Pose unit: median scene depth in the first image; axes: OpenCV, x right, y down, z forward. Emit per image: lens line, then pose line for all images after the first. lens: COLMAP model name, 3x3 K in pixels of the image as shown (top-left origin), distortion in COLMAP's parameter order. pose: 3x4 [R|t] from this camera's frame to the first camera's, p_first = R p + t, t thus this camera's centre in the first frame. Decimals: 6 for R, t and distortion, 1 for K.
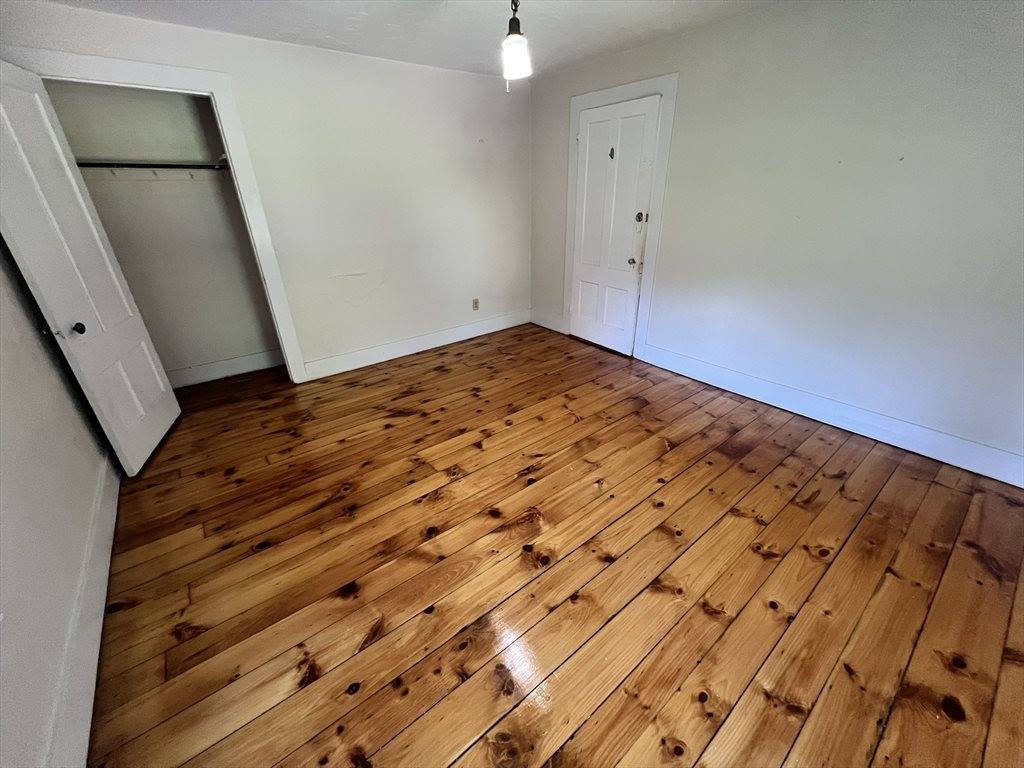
lens RADIAL K [[407.8, 0, 512.4], [0, 407.8, 381.8], [0, 0, 1]] dist [-0.003108, 0.000496]
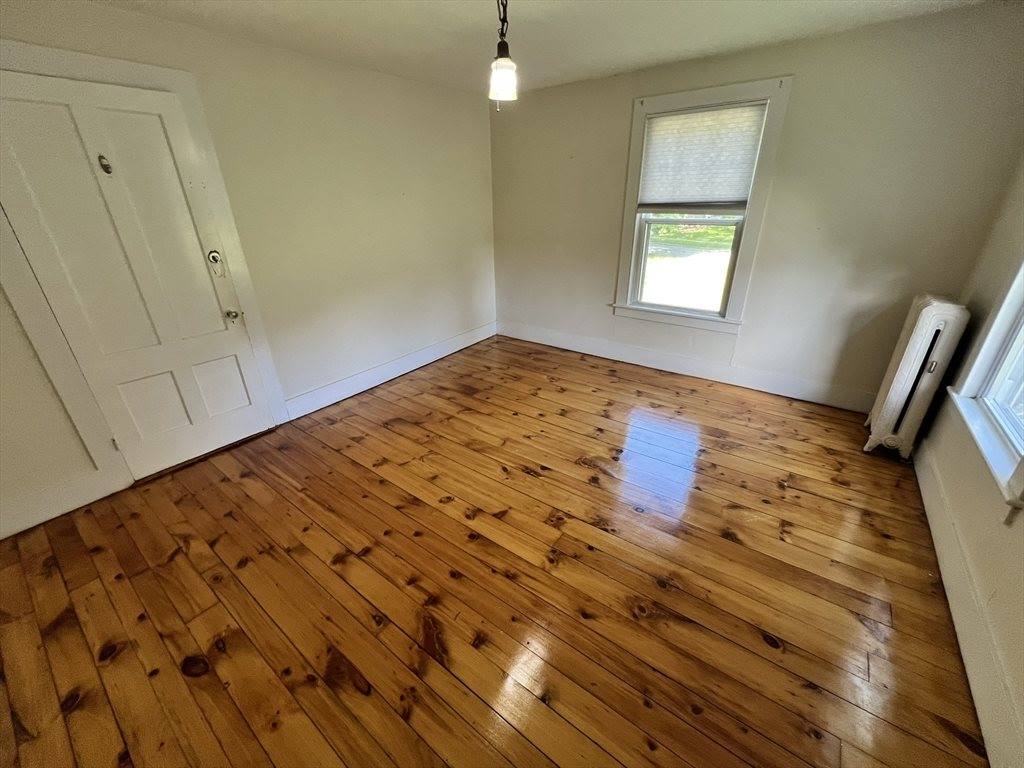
lens RADIAL K [[407.8, 0, 508.6], [0, 407.8, 383.5], [0, 0, 1]] dist [-0.003108, 0.000496]
pose [[-0.253329, -0.377148, 0.890833, -0.773240], [0.440672, 0.774788, 0.453334, -0.446971], [-0.861181, 0.507408, -0.030077, 0.933563]]
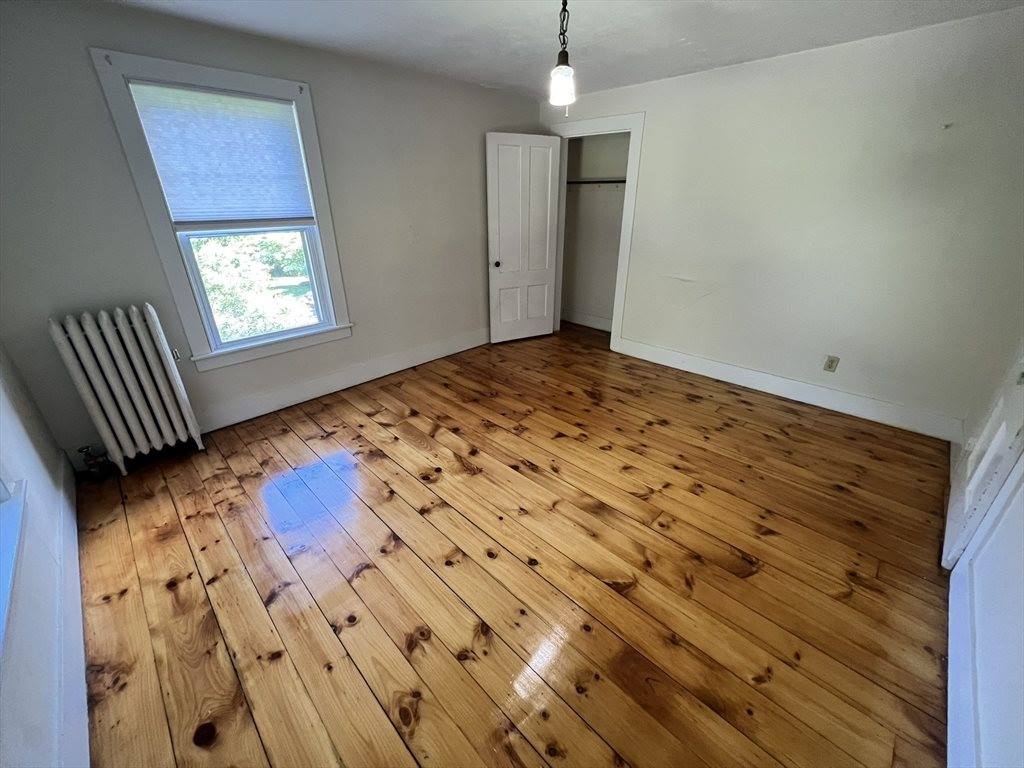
lens RADIAL K [[407.8, 0, 510.2], [0, 407.8, 383.0], [0, 0, 1]] dist [-0.003108, 0.000496]
pose [[0.121887, 0.425154, -0.896877, 0.869517], [-0.426280, 0.838455, 0.339527, -0.292702], [0.896342, 0.340937, 0.283431, 0.558736]]
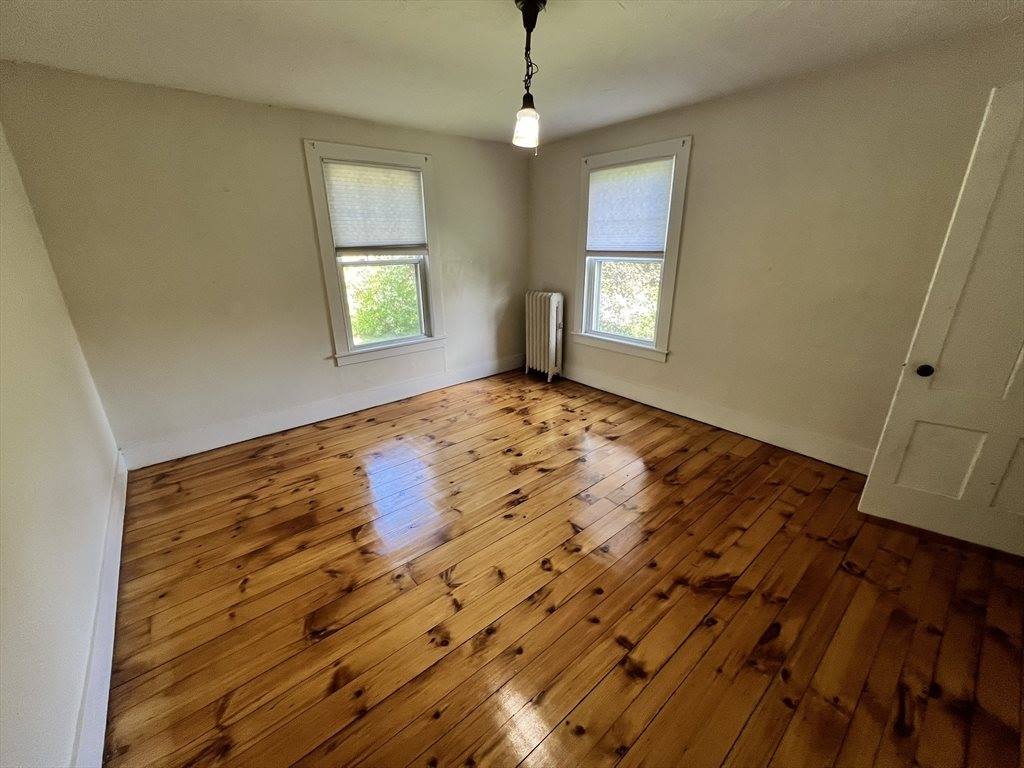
lens RADIAL K [[407.8, 0, 513.4], [0, 407.8, 384.7], [0, 0, 1]] dist [-0.003108, 0.000496]
pose [[-0.999124, 0.039551, -0.013706, 0.053637], [0.017986, 0.701303, 0.712636, -0.721187], [0.037797, 0.711765, -0.701400, 1.475678]]
